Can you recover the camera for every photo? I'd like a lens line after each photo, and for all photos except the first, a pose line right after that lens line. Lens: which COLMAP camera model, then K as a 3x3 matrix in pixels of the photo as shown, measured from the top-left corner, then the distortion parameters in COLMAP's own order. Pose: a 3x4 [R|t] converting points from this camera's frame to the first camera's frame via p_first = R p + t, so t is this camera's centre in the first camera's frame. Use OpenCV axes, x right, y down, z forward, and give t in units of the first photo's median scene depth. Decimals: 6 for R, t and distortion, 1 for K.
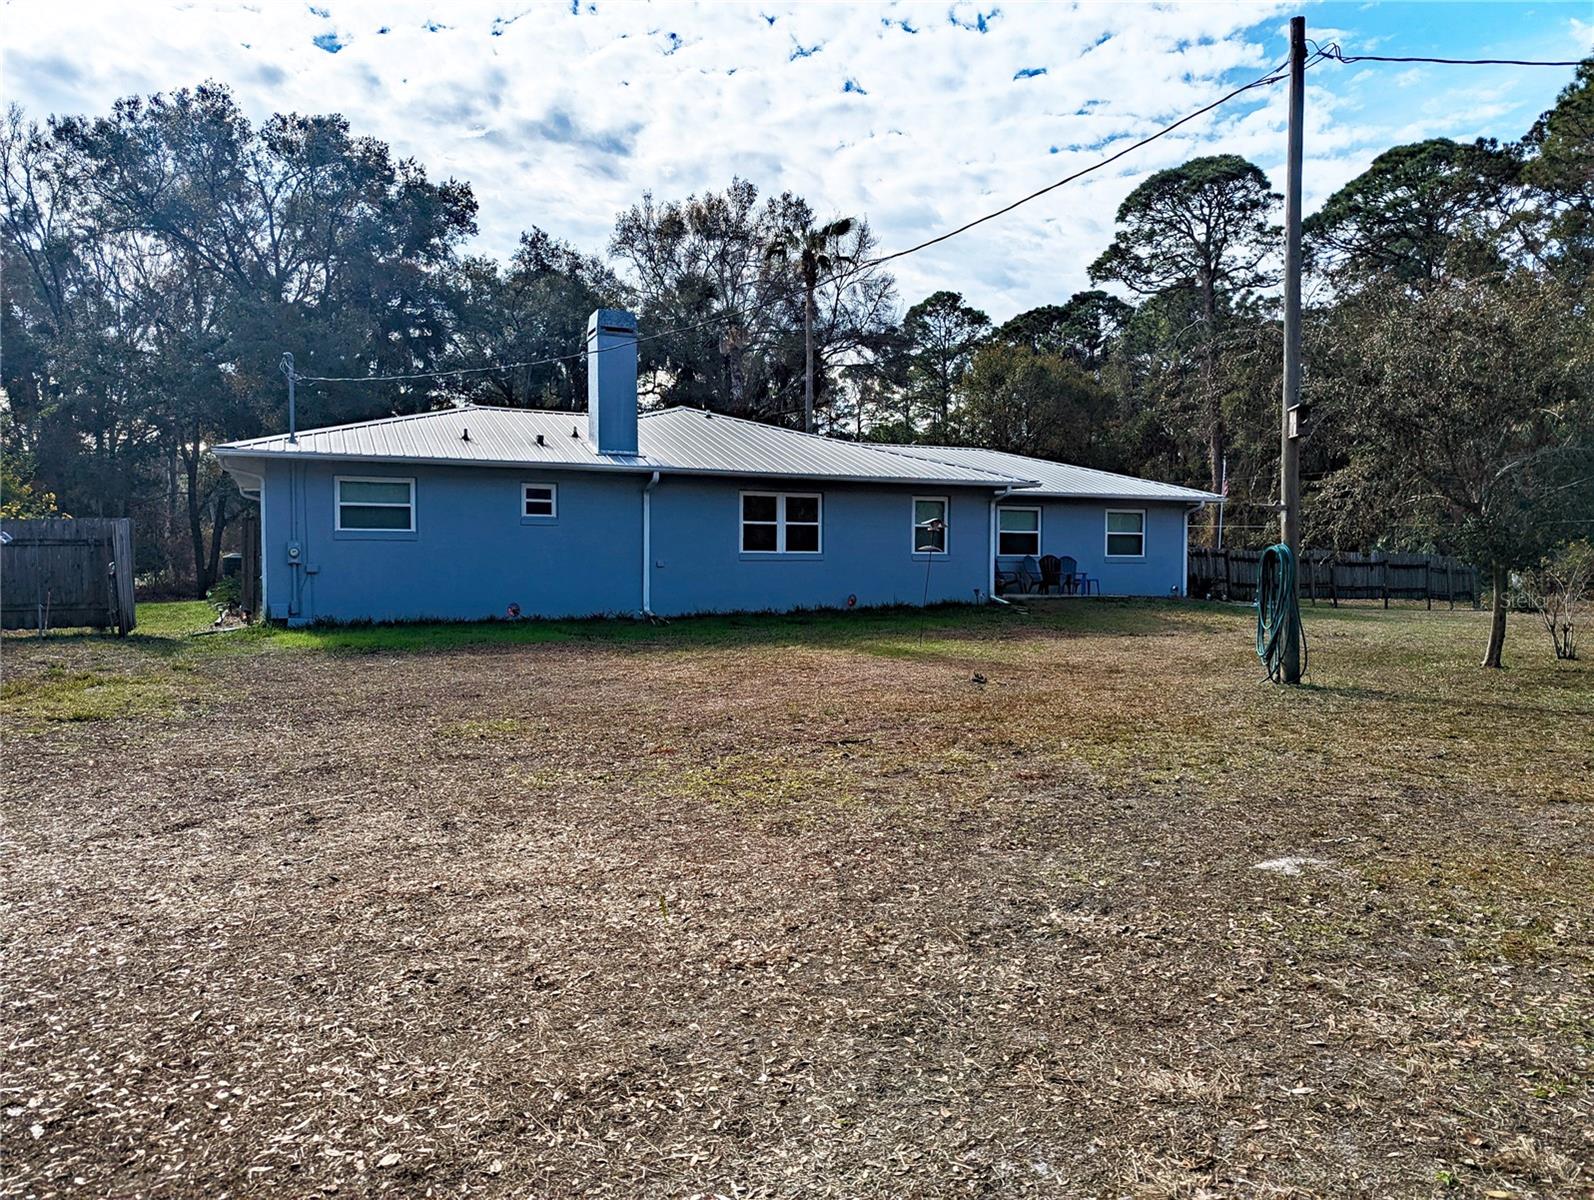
lens RADIAL K [[1091.1, 0, 812.1], [0, 1091.1, 603.0], [0, 0, 1]] dist [0.007341, -0.012001]
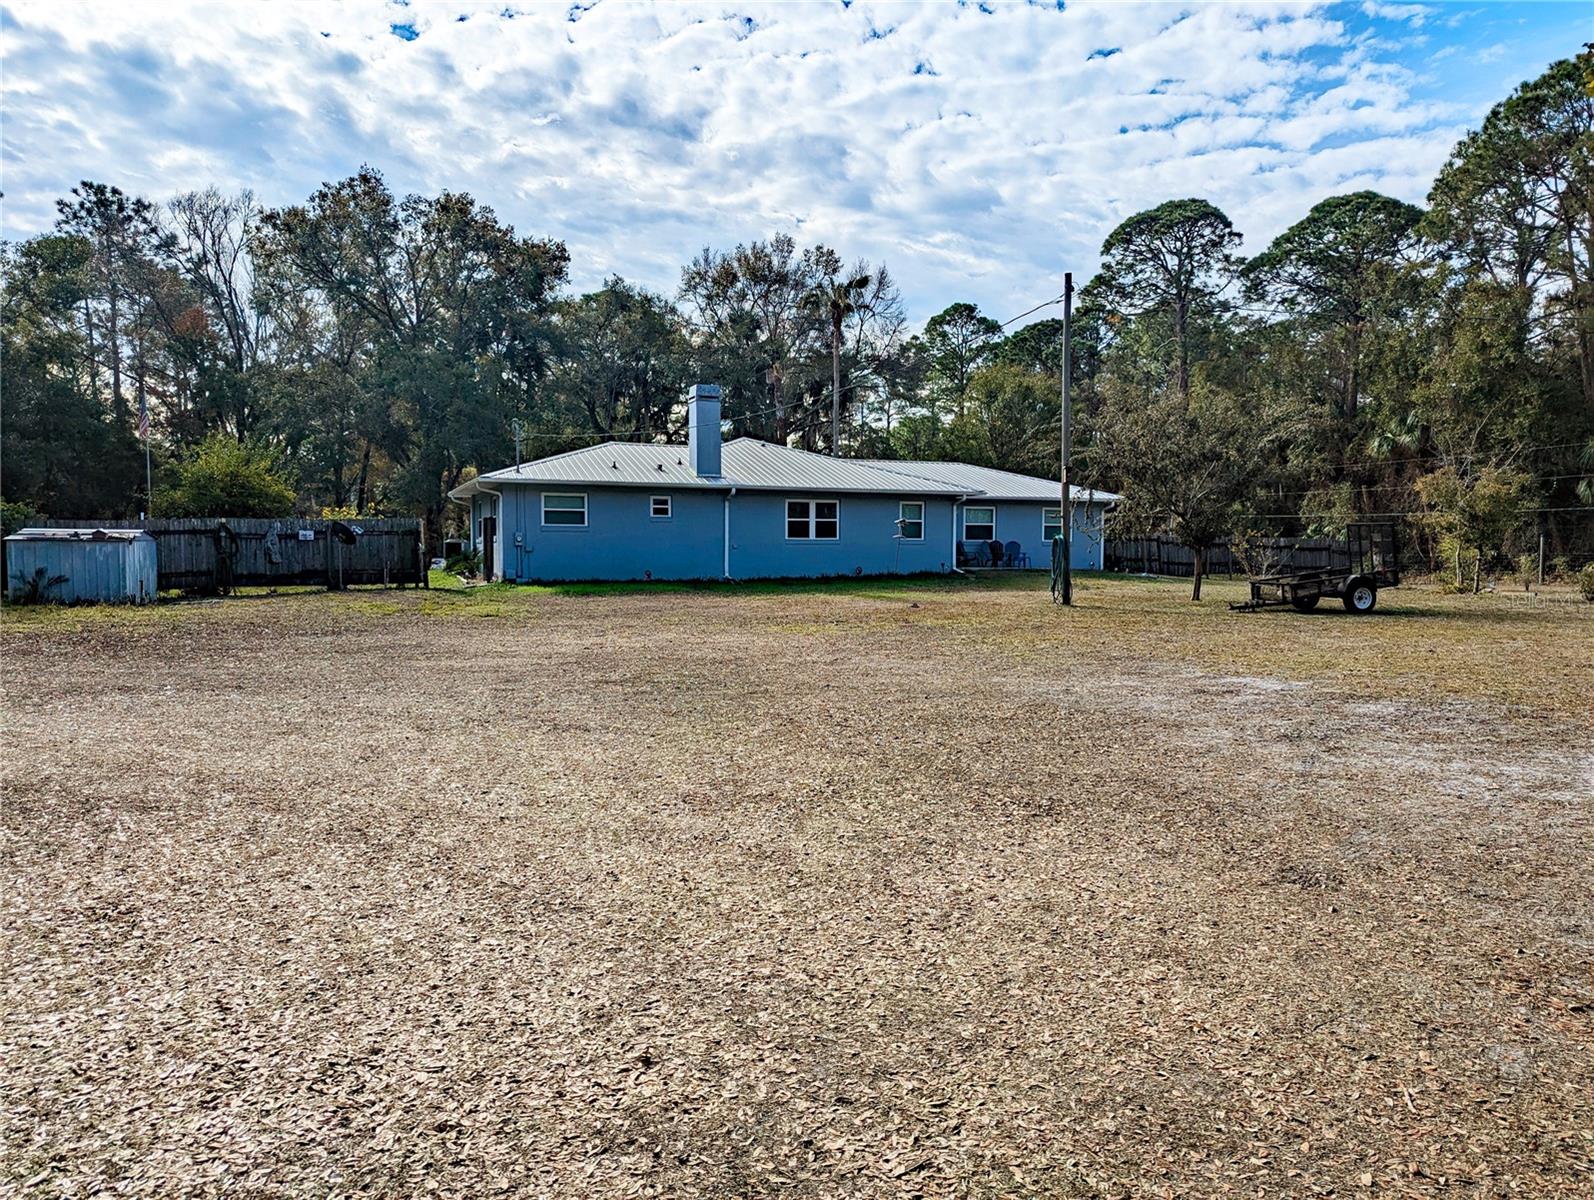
lens RADIAL K [[1091.1, 0, 784.2], [0, 1091.1, 591.7], [0, 0, 1]] dist [0.007341, -0.012001]
pose [[0.998367, 0.002373, -0.057077, 0.008566], [-0.002162, 0.999991, 0.003755, 0.009689], [0.057085, -0.003625, 0.998363, -0.230463]]
